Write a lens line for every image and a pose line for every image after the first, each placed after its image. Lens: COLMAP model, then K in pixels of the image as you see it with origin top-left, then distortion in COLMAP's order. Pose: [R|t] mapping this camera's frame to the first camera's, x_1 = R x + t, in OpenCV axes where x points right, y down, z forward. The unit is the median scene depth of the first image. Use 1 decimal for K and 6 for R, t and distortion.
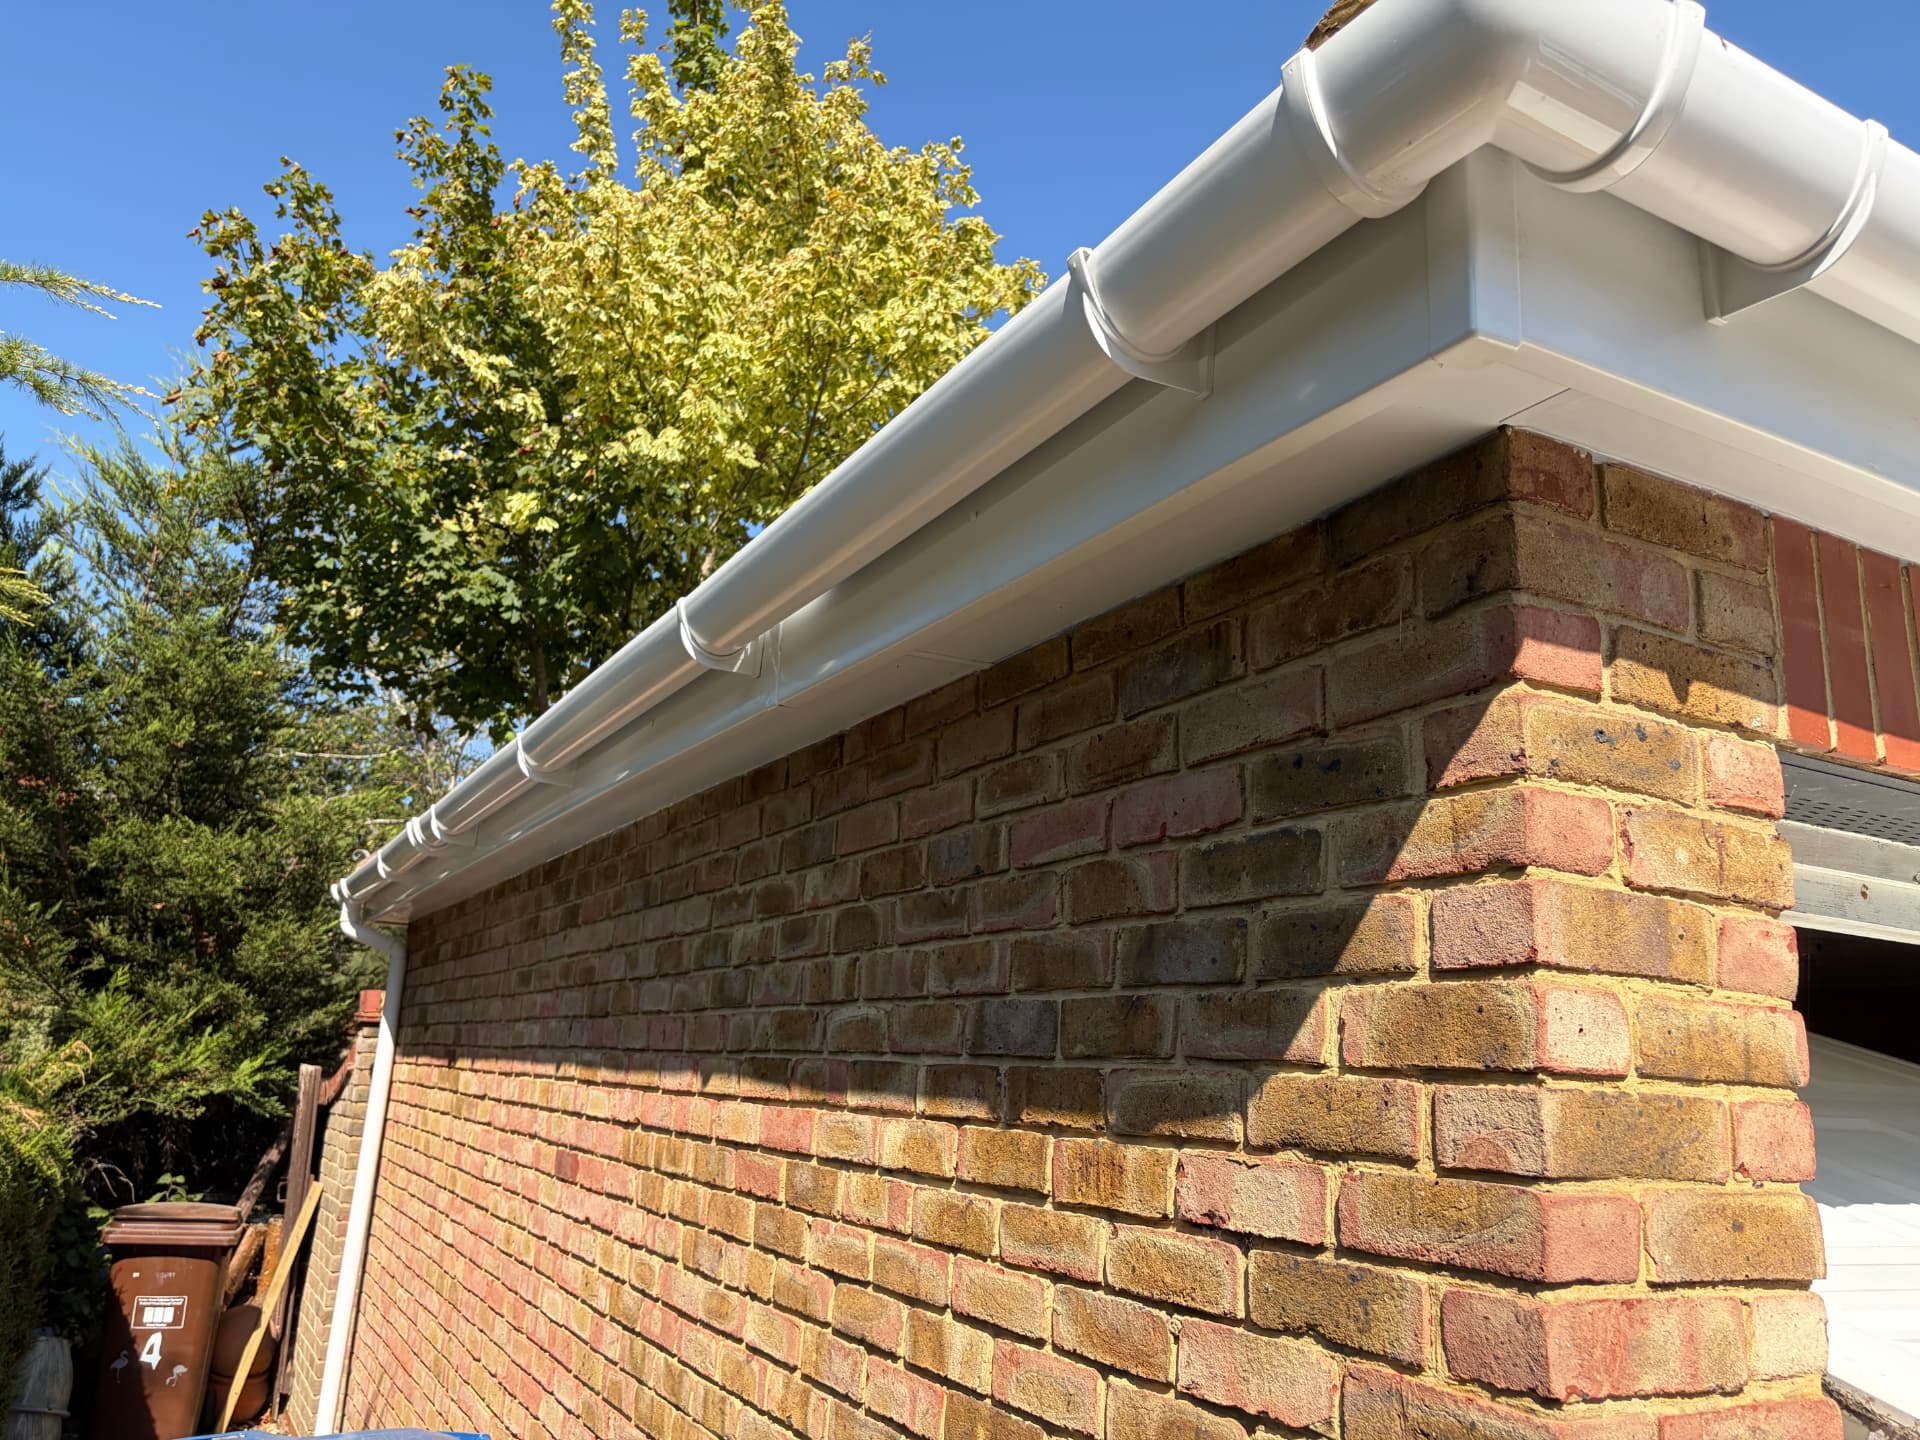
lens RADIAL K [[1441.3, 0, 954.4], [0, 1441.3, 733.0], [0, 0, 1]] dist [0.064577, -0.078461]
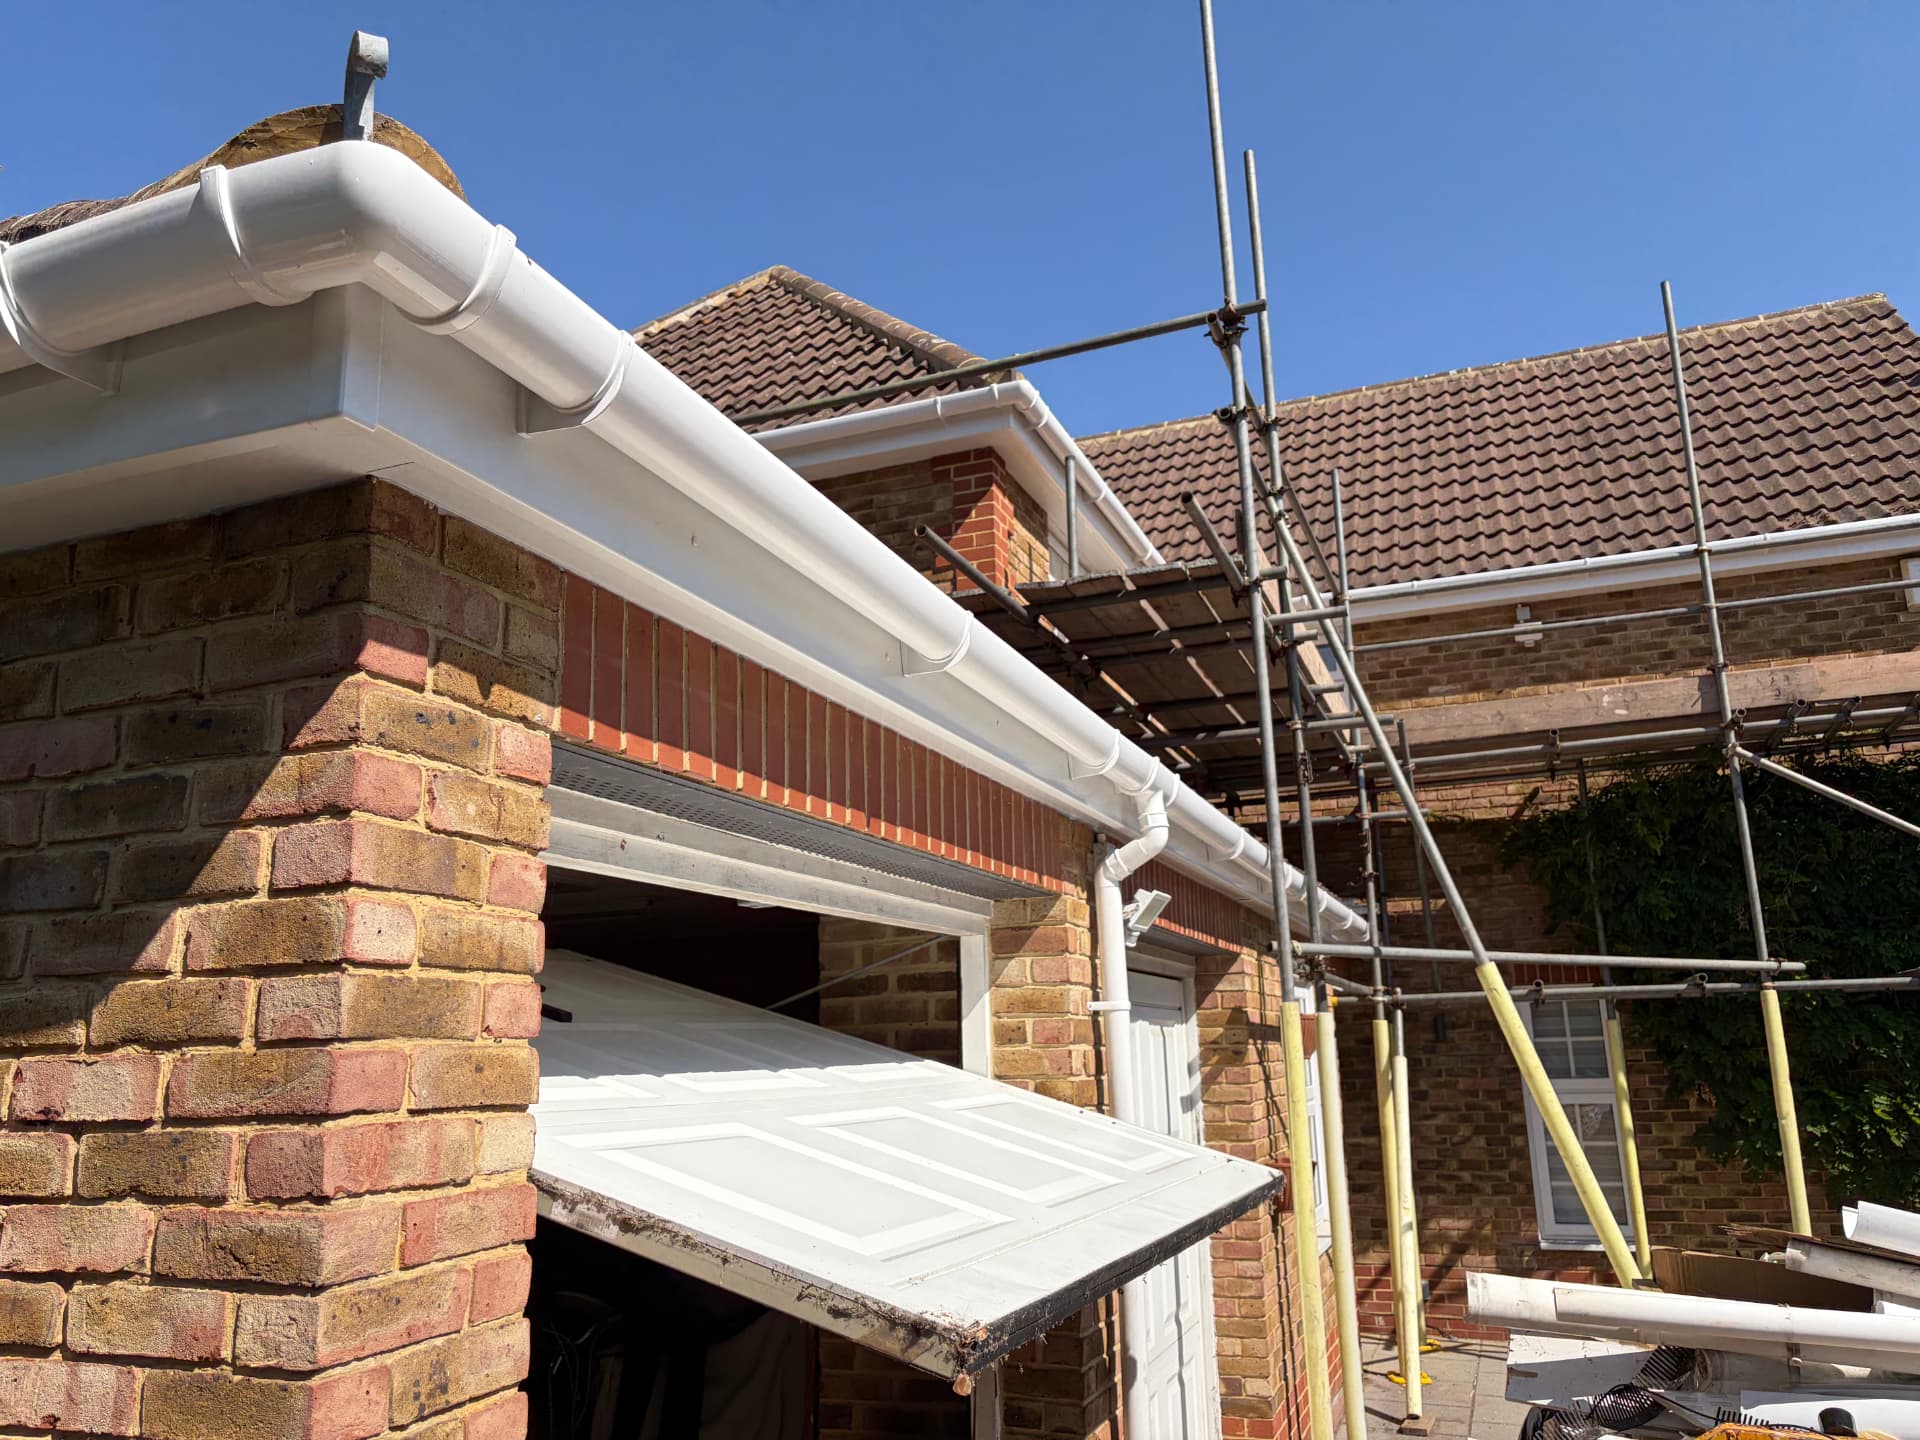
lens RADIAL K [[1441.3, 0, 954.4], [0, 1441.3, 733.0], [0, 0, 1]] dist [0.064577, -0.078461]
pose [[0.755901, 0.077807, 0.650046, -0.056105], [-0.090823, 0.995774, -0.013576, -0.010335], [-0.648356, -0.048777, 0.759774, -0.339912]]
